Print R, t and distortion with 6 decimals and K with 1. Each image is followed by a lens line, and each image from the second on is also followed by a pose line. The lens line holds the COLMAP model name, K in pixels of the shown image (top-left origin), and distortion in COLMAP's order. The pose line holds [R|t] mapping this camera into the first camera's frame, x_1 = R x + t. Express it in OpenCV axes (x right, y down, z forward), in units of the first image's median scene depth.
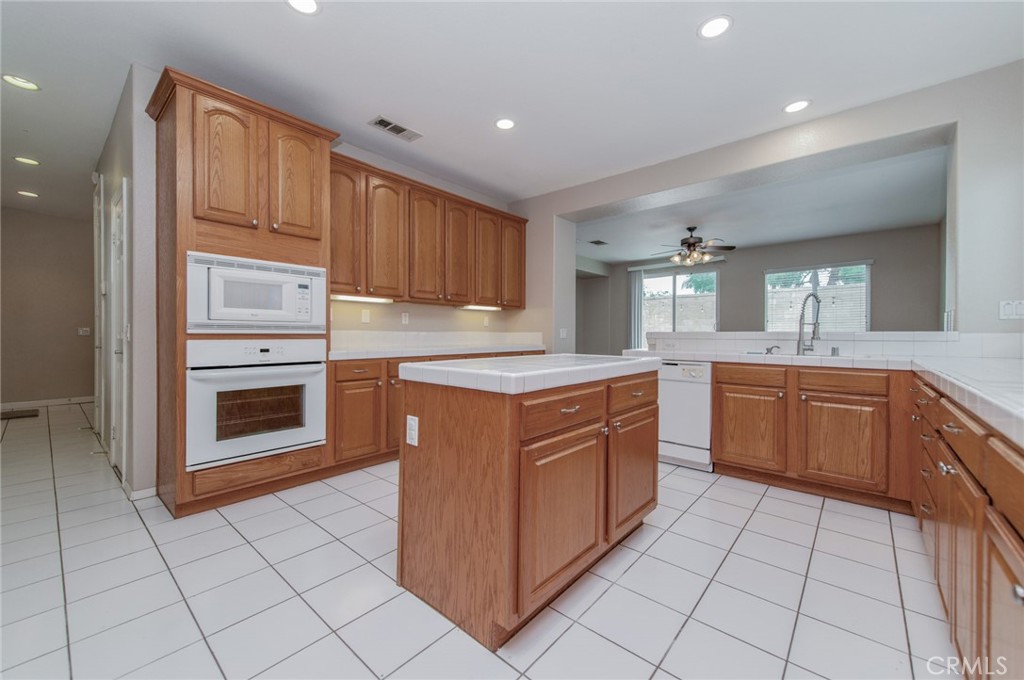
lens RADIAL K [[401.2, 0, 518.4], [0, 401.2, 338.3], [0, 0, 1]] dist [0.011715, -0.002690]
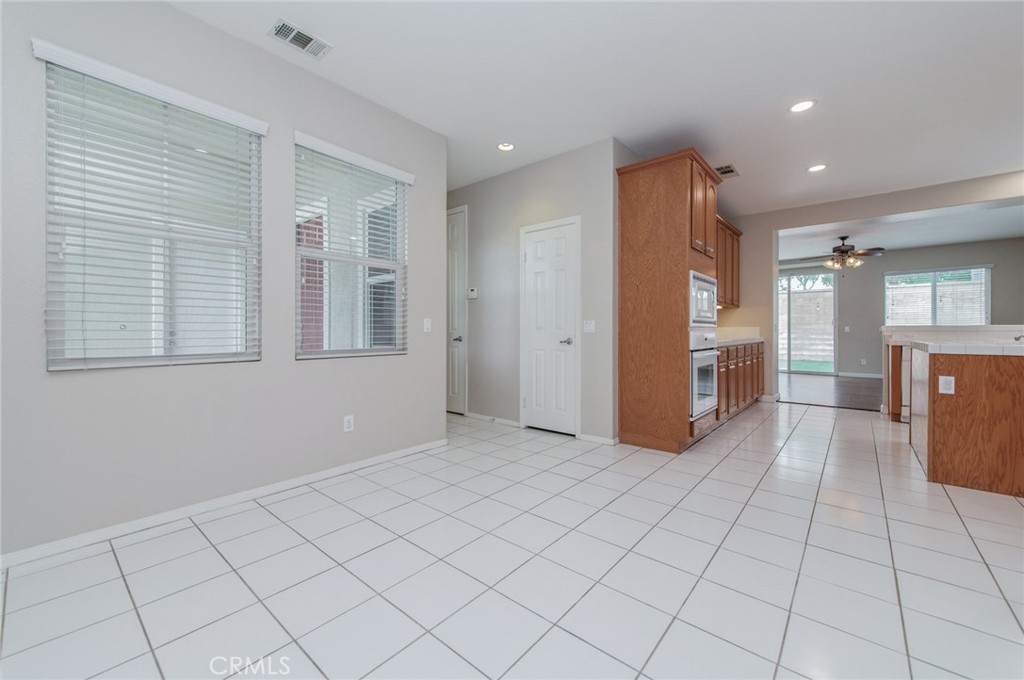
lens RADIAL K [[401.2, 0, 518.9], [0, 401.2, 338.0], [0, 0, 1]] dist [0.011715, -0.002690]
pose [[0.999886, -0.004012, 0.014525, -0.661659], [0.003916, 0.999970, 0.006653, 0.008065], [-0.014551, -0.006595, 0.999872, -0.197135]]
